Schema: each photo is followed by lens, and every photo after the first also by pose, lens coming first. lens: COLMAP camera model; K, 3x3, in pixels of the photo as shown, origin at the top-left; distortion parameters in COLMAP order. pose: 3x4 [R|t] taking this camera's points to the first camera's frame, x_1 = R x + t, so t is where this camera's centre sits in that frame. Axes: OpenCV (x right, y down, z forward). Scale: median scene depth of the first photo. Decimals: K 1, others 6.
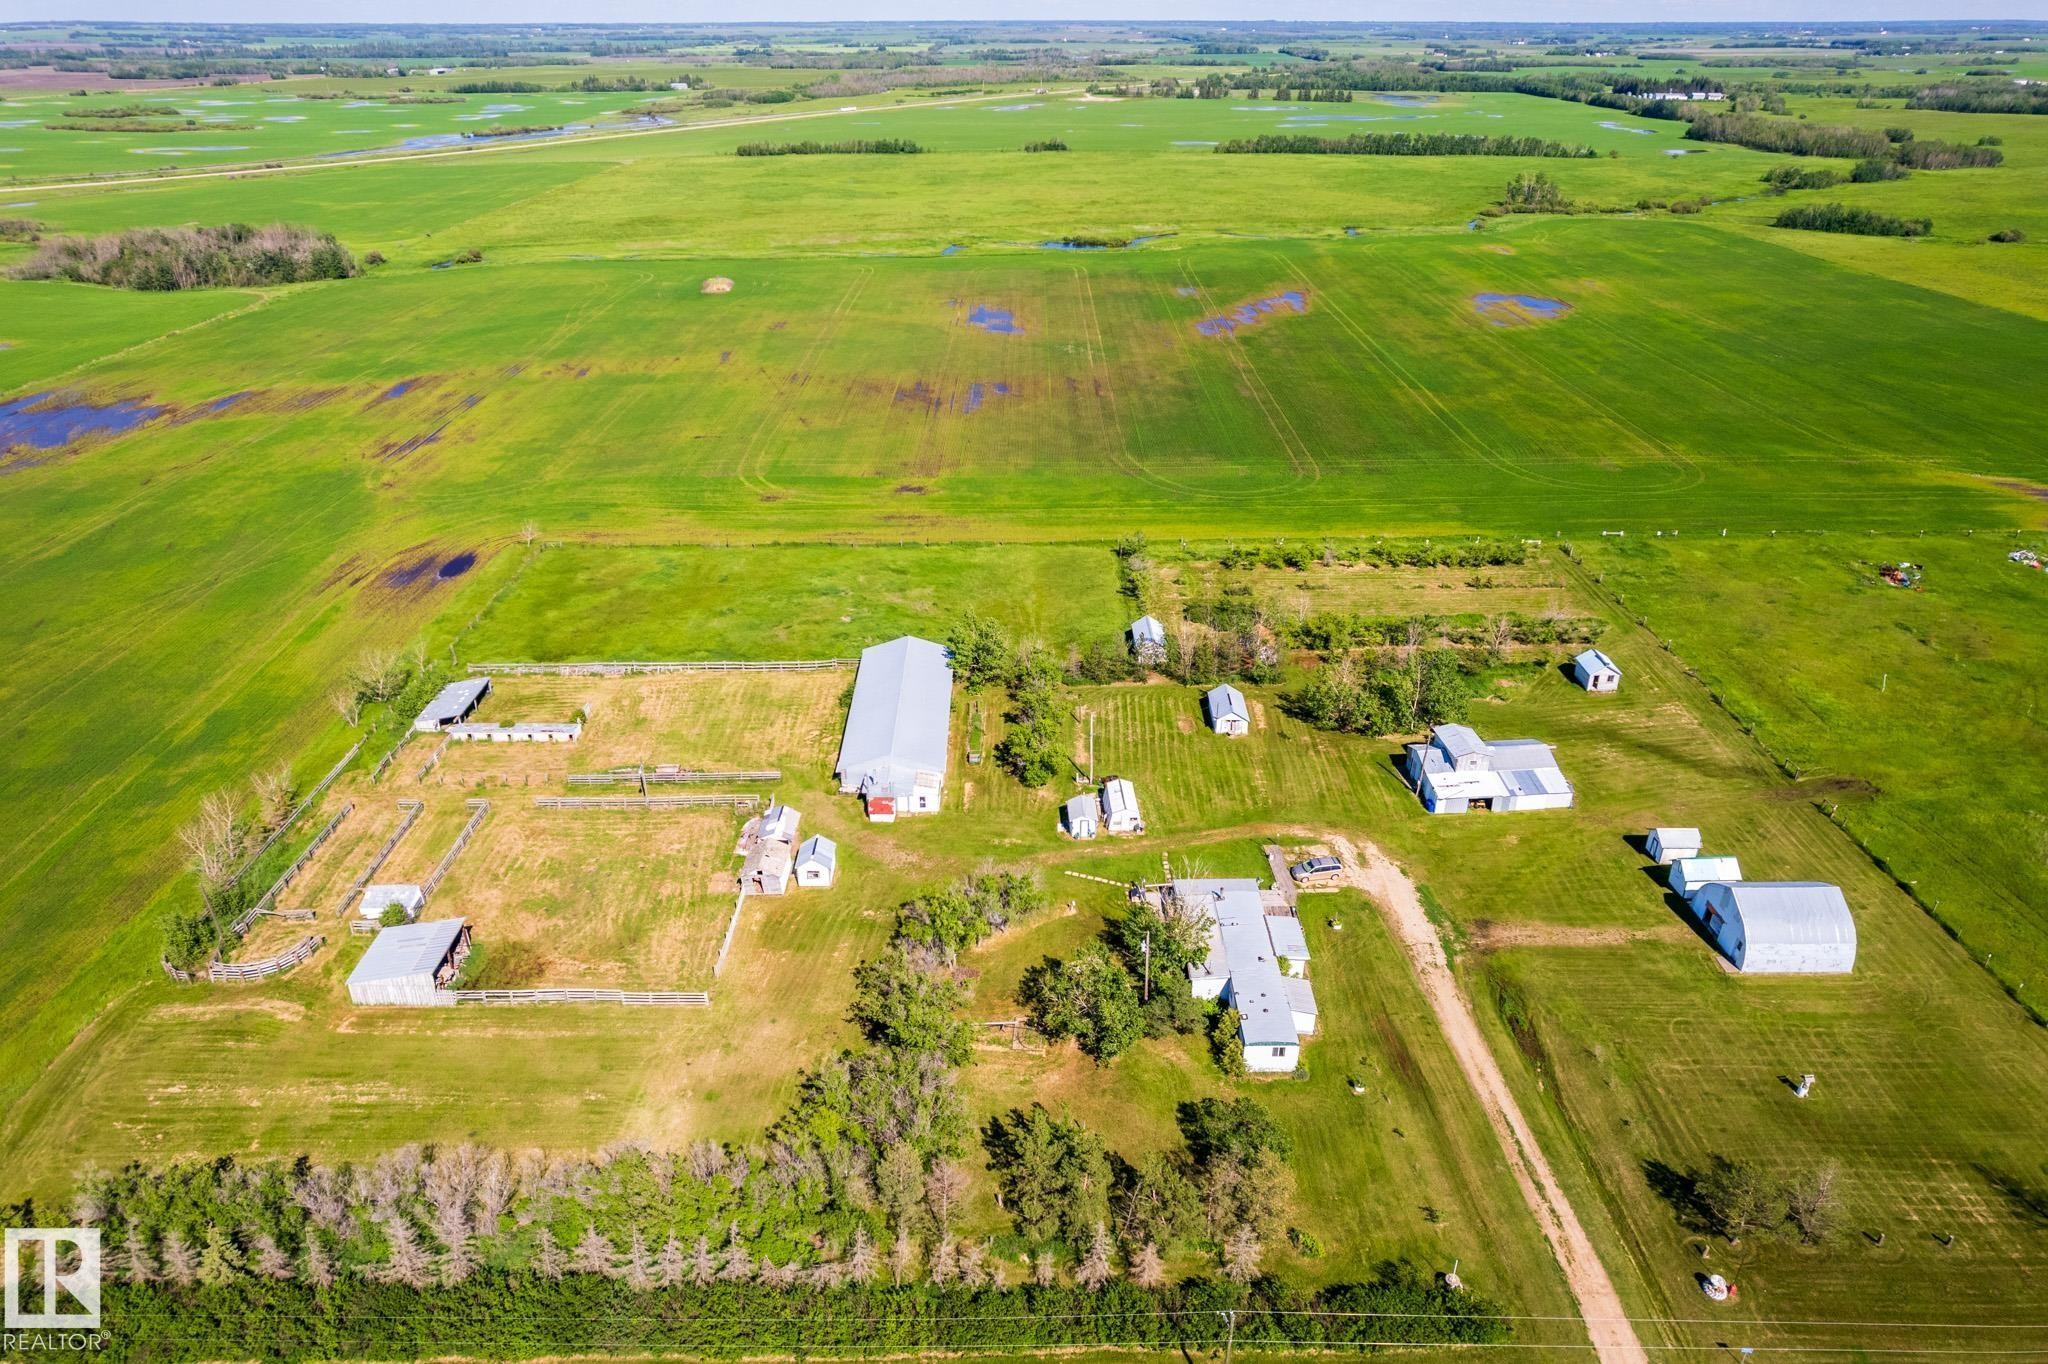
lens RADIAL K [[1302.5, 0, 1029.8], [0, 1302.5, 683.1], [0, 0, 1]] dist [-0.073873, 0.071486]
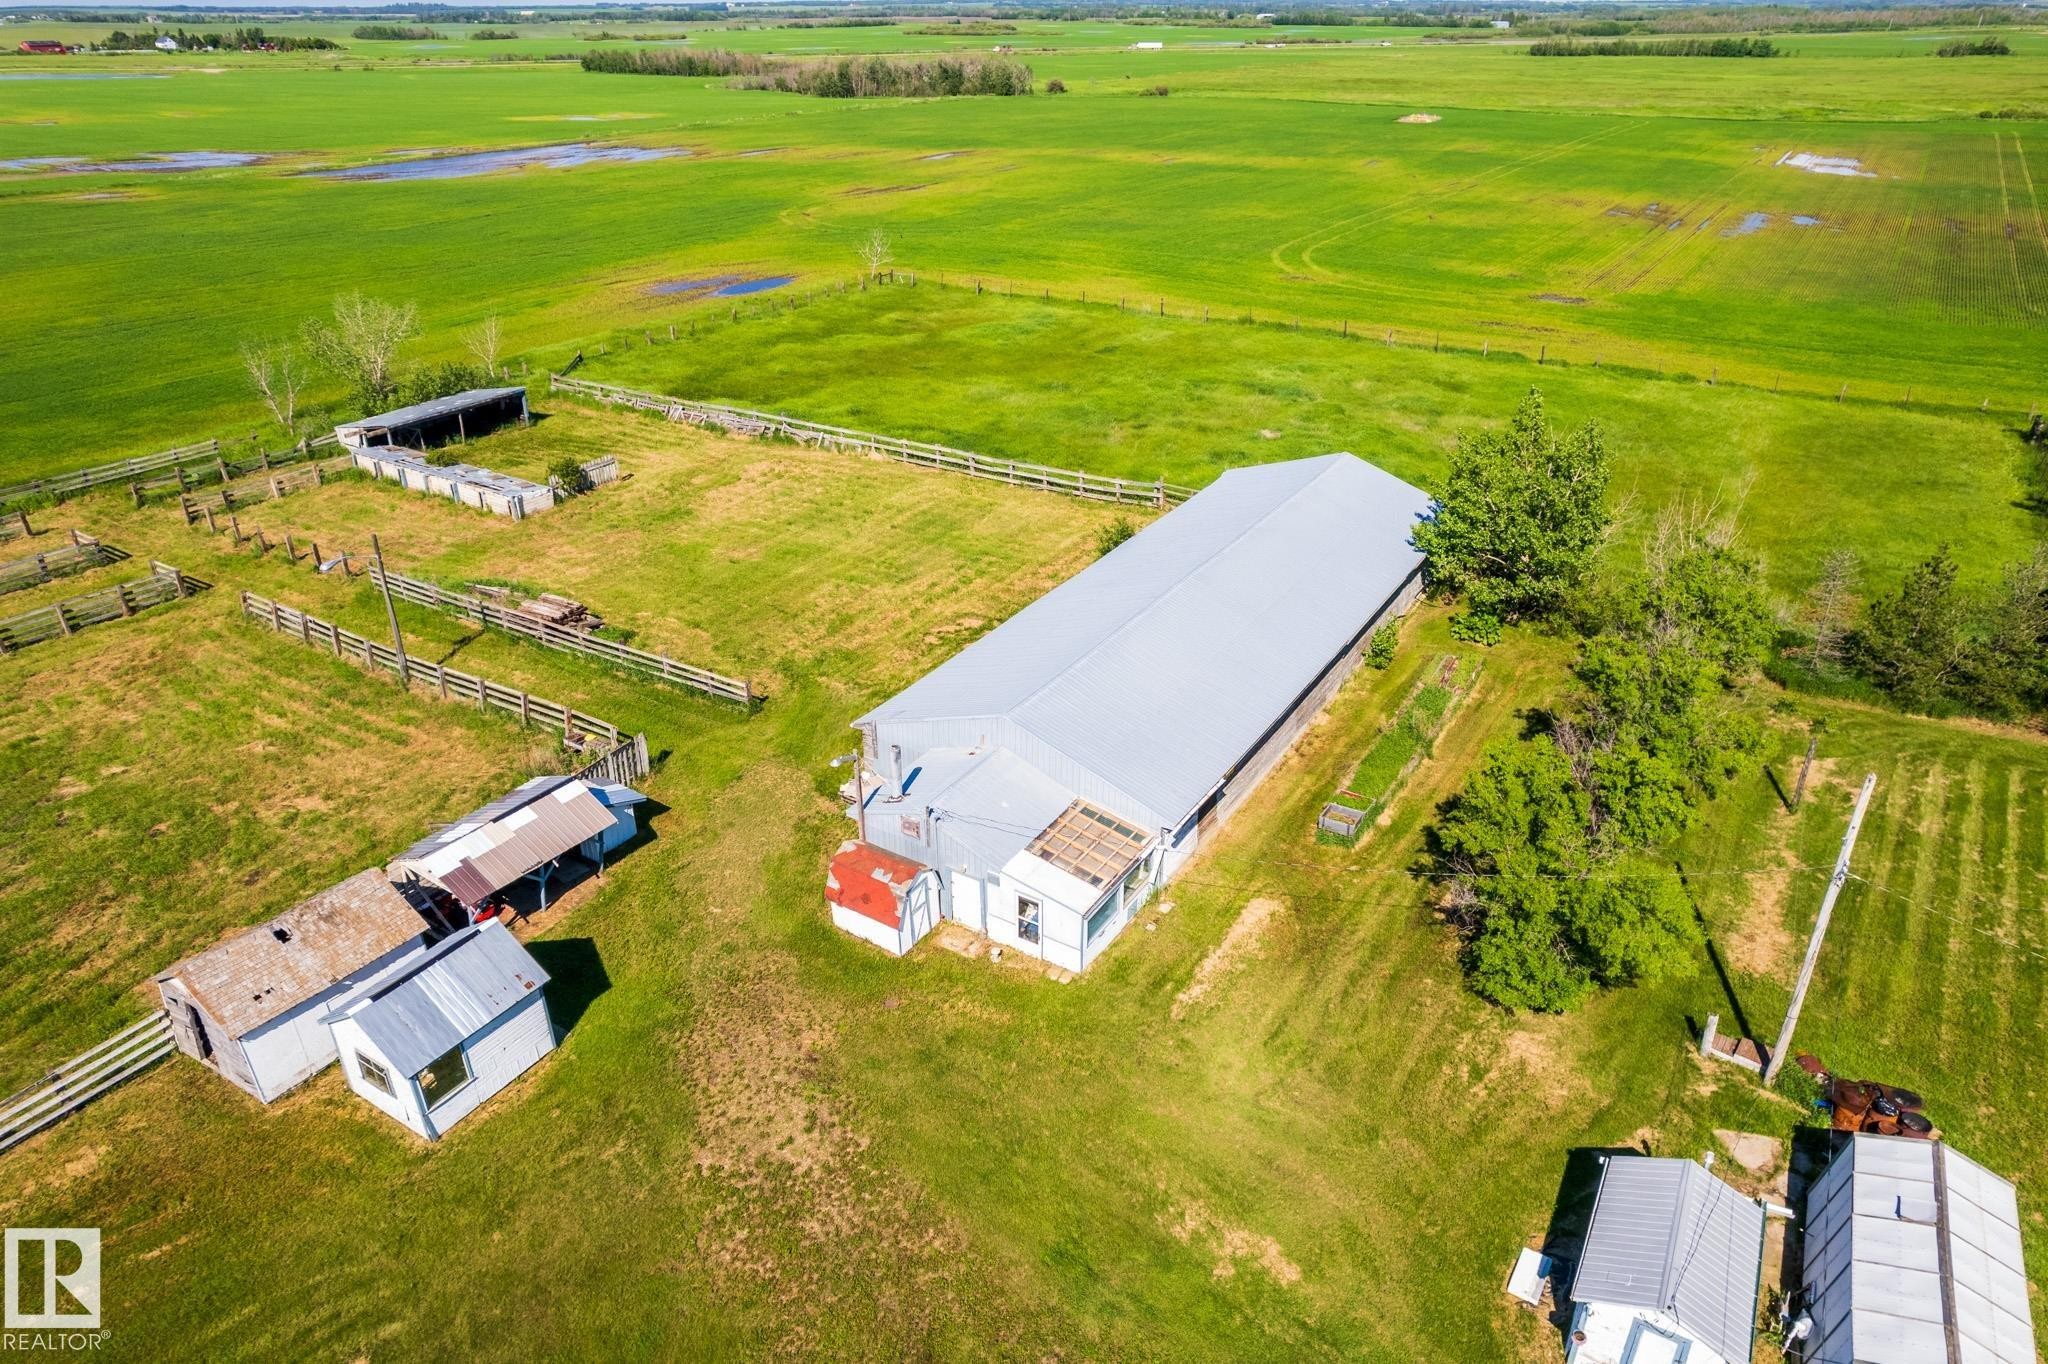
lens RADIAL K [[1327.7, 0, 1024.0], [0, 1327.7, 682.0], [0, 0, 1]] dist [-0.080956, 0.078957]
pose [[0.840686, 0.247894, -0.481452, 0.029403], [-0.245459, 0.966930, 0.069254, 0.026565], [0.482698, 0.059956, 0.873732, 0.724351]]
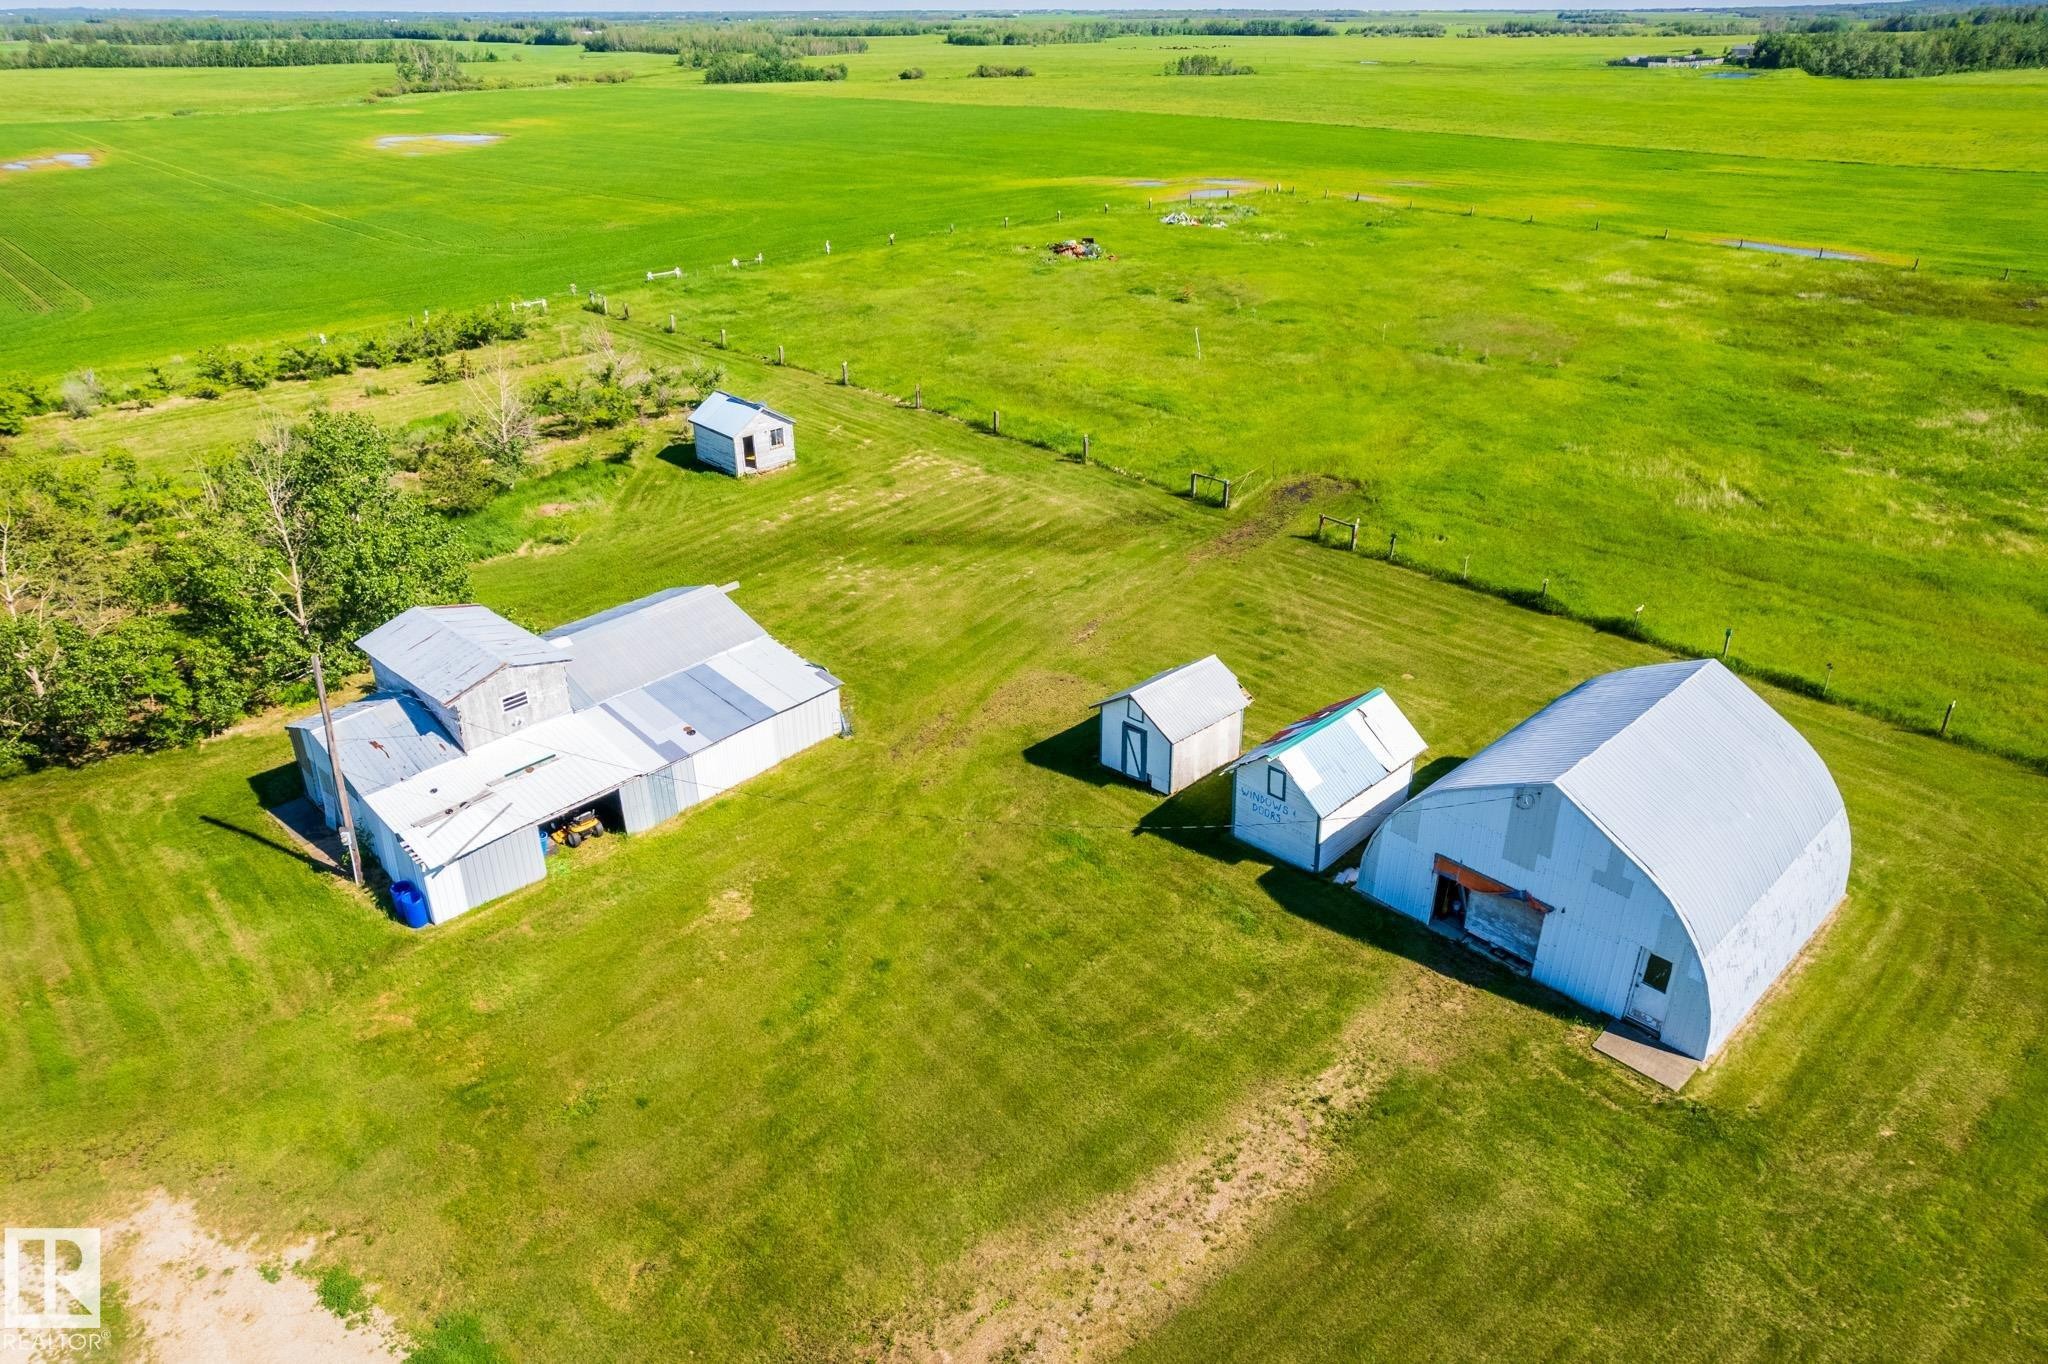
lens RADIAL K [[1302.5, 0, 1029.8], [0, 1302.5, 683.1], [0, 0, 1]] dist [-0.073873, 0.071486]
pose [[0.734071, -0.317203, 0.600434, 0.243812], [0.313352, 0.942660, 0.114902, 0.057769], [-0.602453, 0.103801, 0.791376, 0.667043]]
